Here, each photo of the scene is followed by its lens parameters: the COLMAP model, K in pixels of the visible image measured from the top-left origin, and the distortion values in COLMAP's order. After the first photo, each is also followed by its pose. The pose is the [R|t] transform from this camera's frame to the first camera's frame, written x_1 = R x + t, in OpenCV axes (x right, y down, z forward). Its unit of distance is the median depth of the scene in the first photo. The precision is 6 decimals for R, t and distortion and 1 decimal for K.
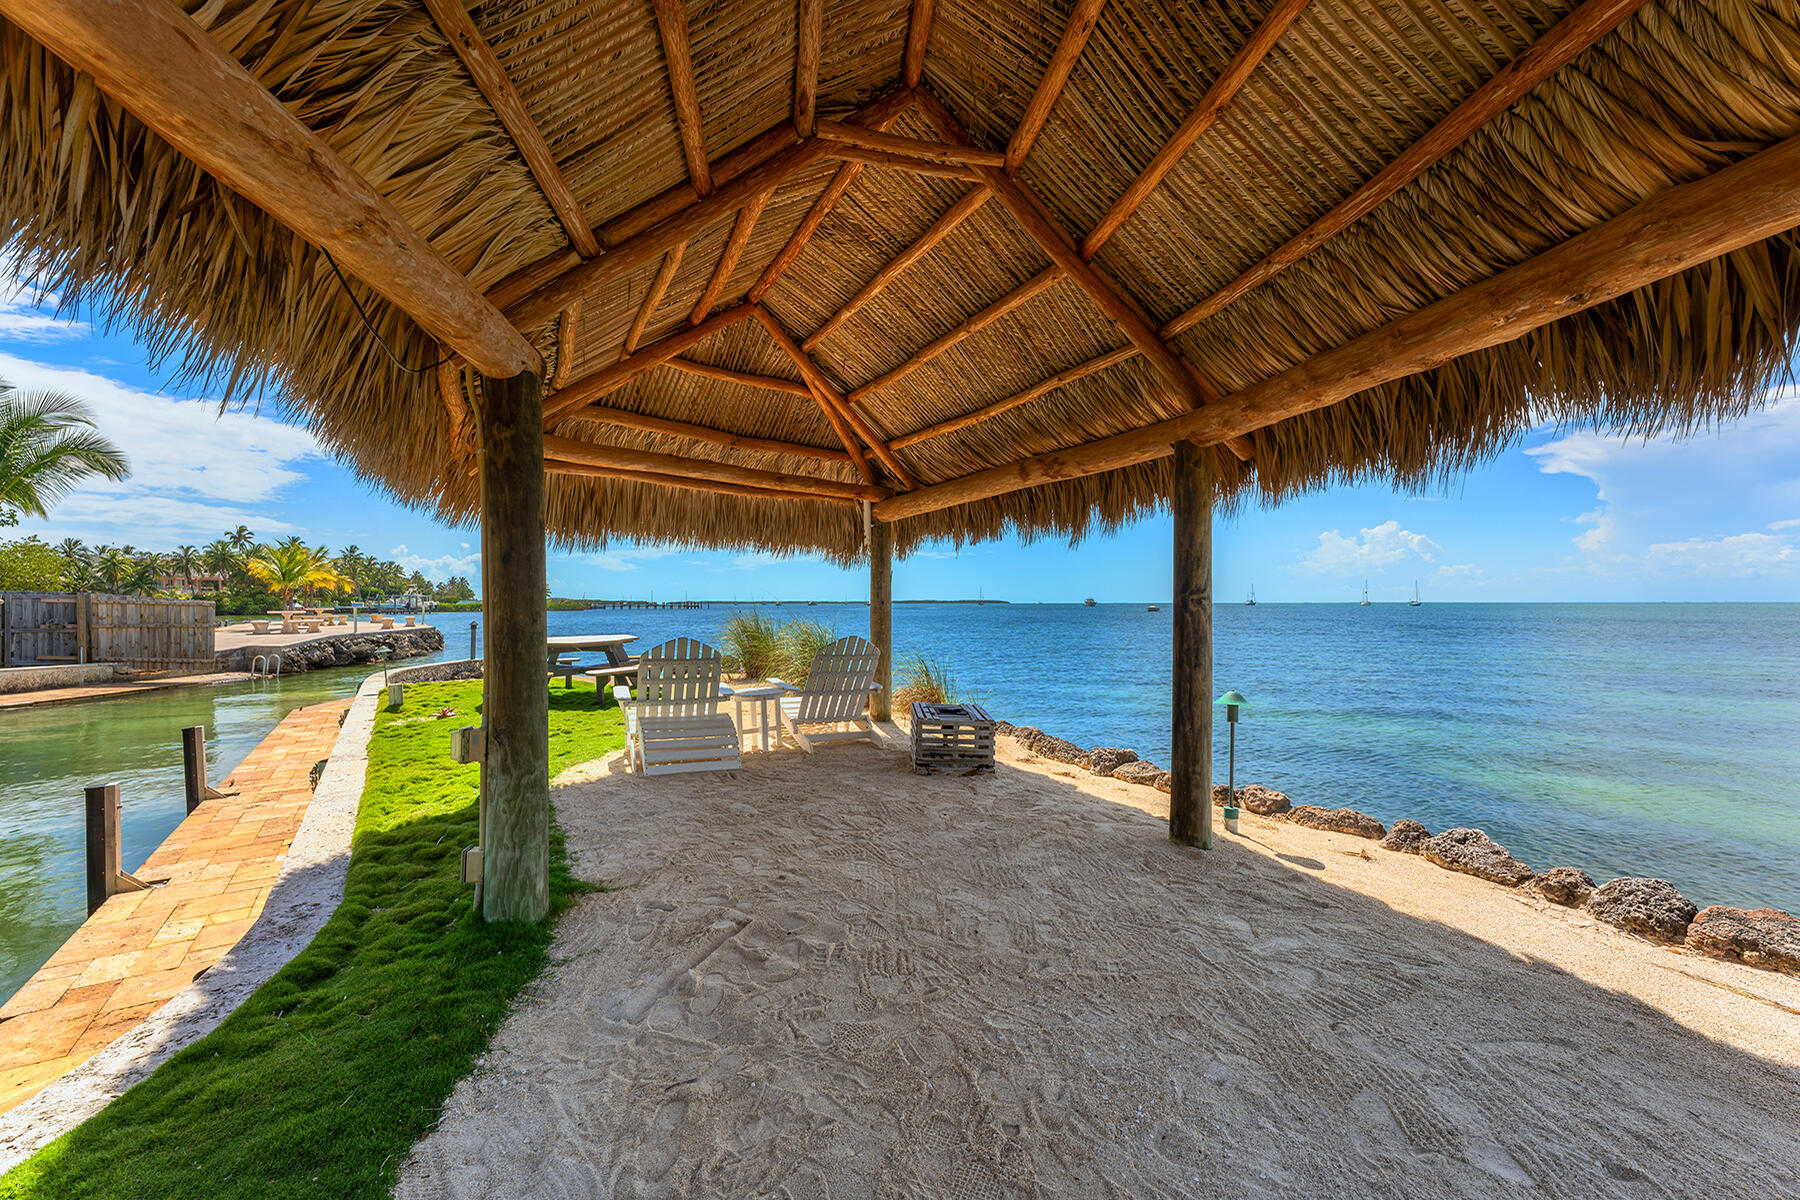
lens RADIAL K [[749.7, 0, 900.0], [0, 749.7, 600.0], [0, 0, 1]] dist [0.007908, -0.000171]
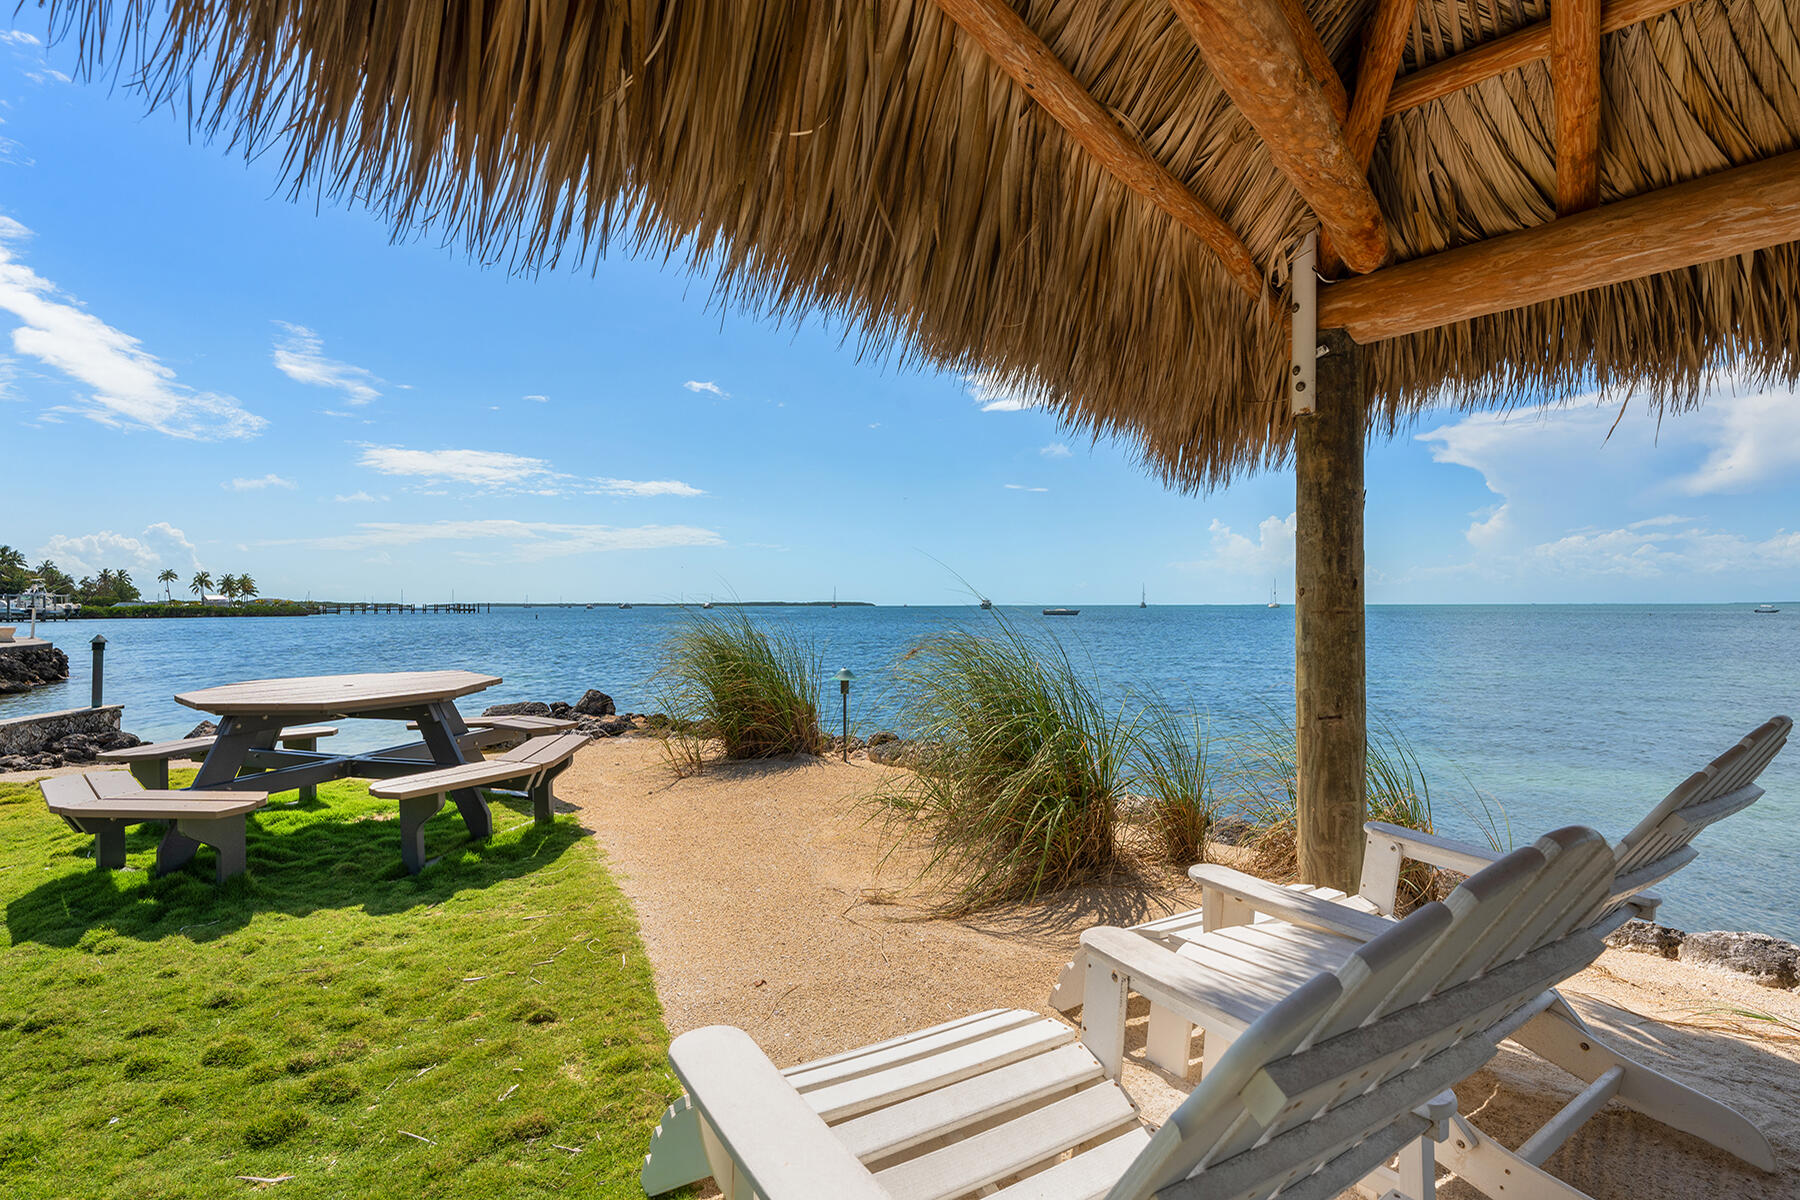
lens RADIAL K [[918.8, 0, 900.3], [0, 918.8, 612.4], [0, 0, 1]] dist [0.001063, 0.001694]
pose [[0.984839, -0.002266, 0.173456, -0.330259], [0.000275, 0.999934, 0.011504, 0.012318], [-0.173471, -0.011282, 0.984774, 0.710905]]
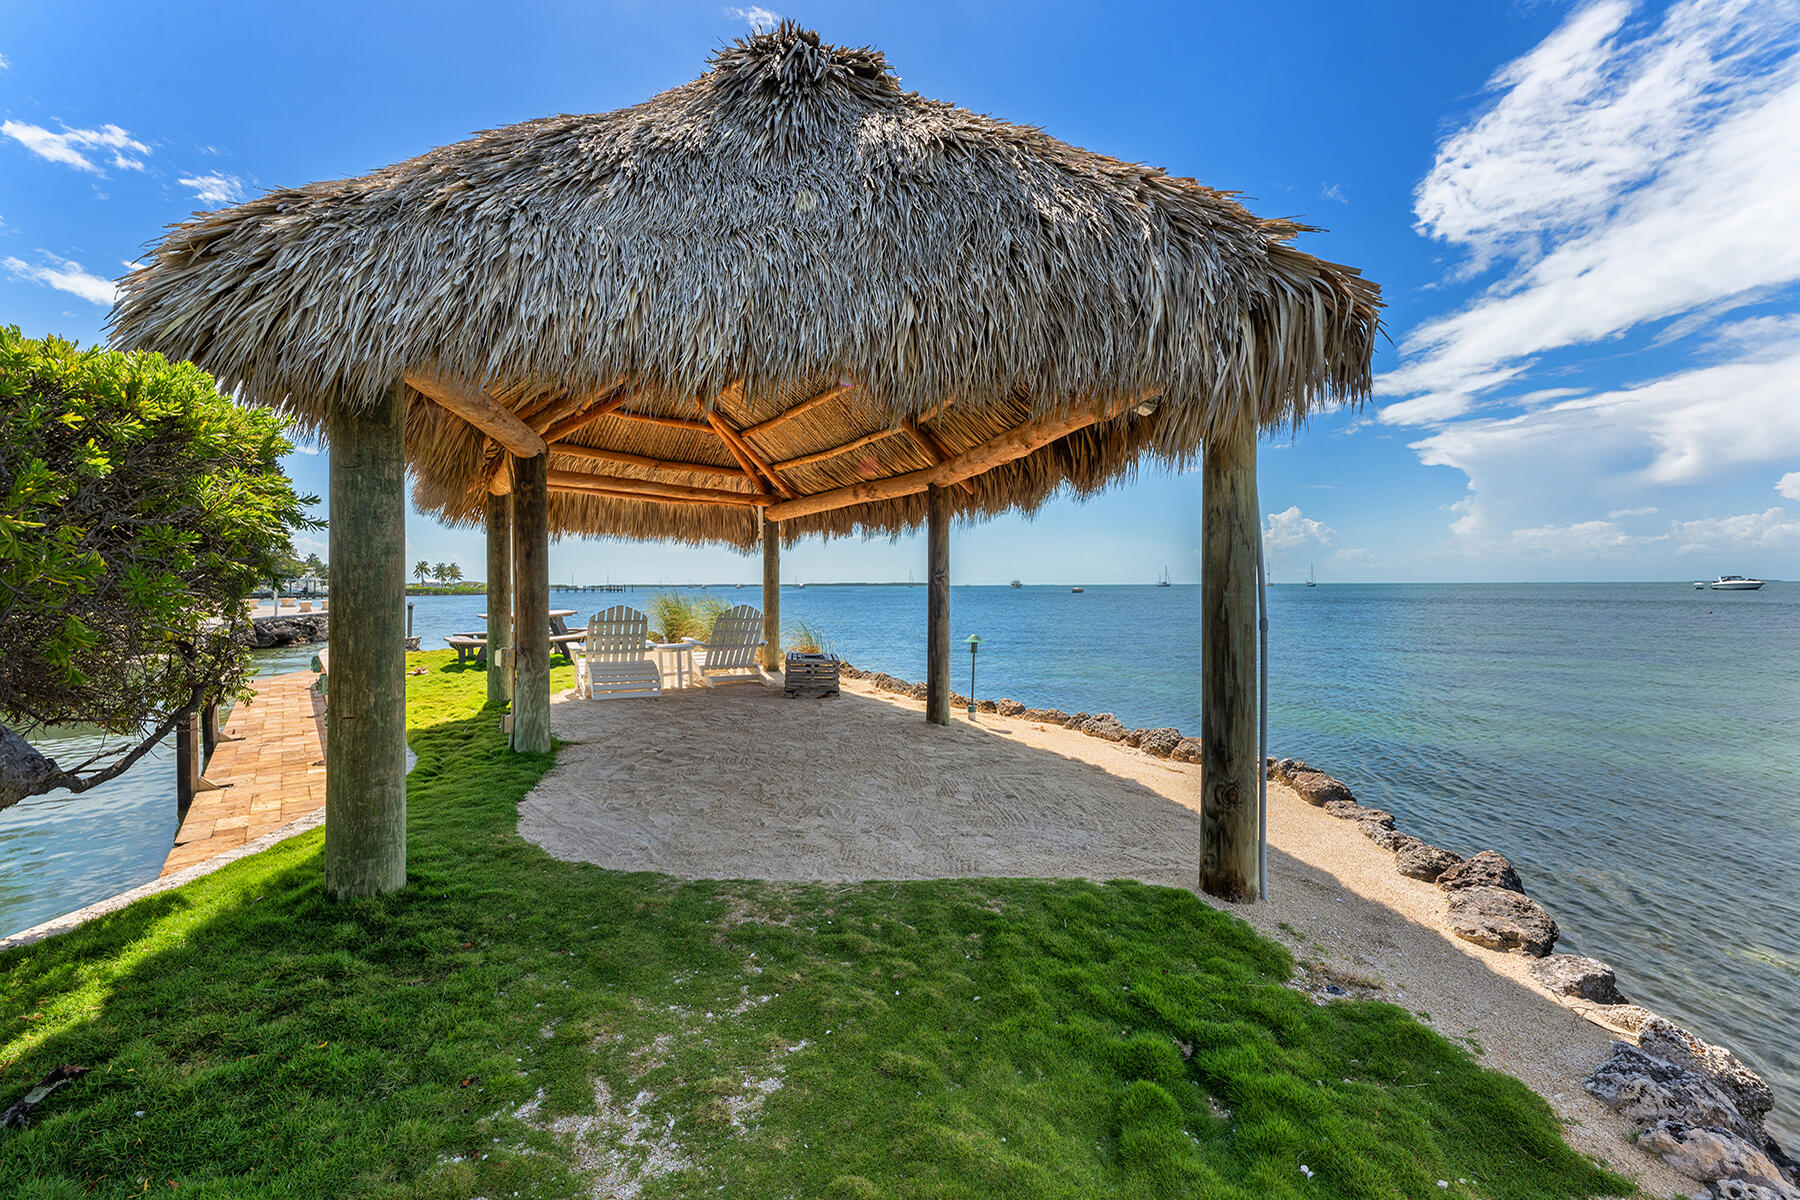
lens RADIAL K [[745.3, 0, 910.2], [0, 745.3, 575.0], [0, 0, 1]] dist [0.000548, -0.000106]
pose [[0.994263, -0.002278, 0.106941, 0.089648], [0.003355, 0.999945, -0.009891, 0.005971], [-0.106913, 0.010193, 0.994216, -0.388556]]
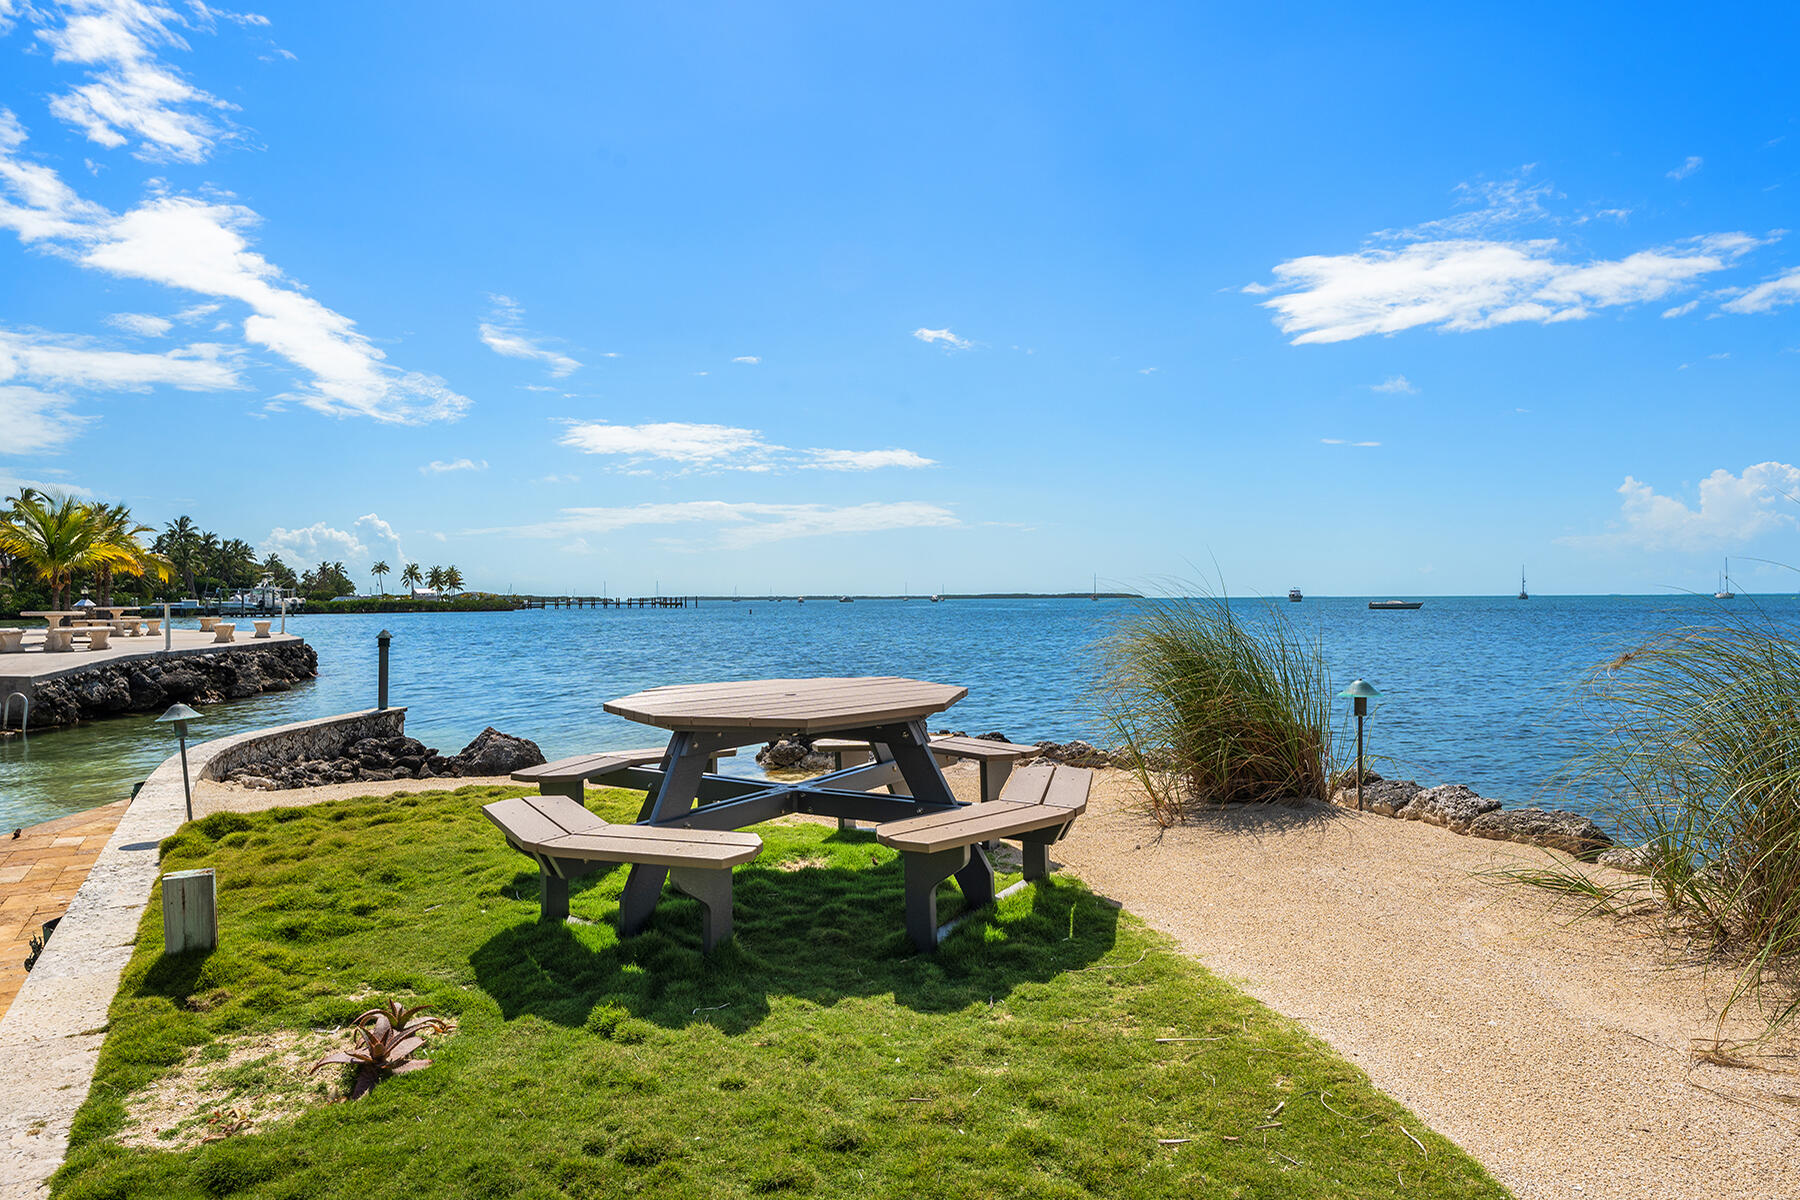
lens RADIAL K [[1127.0, 0, 900.0], [0, 1127.0, 600.0], [0, 0, 1]] dist [0.003821, -0.002211]
pose [[0.997921, -0.003799, -0.064338, -0.514429], [0.004149, 0.999977, 0.005306, 0.016445], [0.064316, -0.005562, 0.997914, 0.808869]]
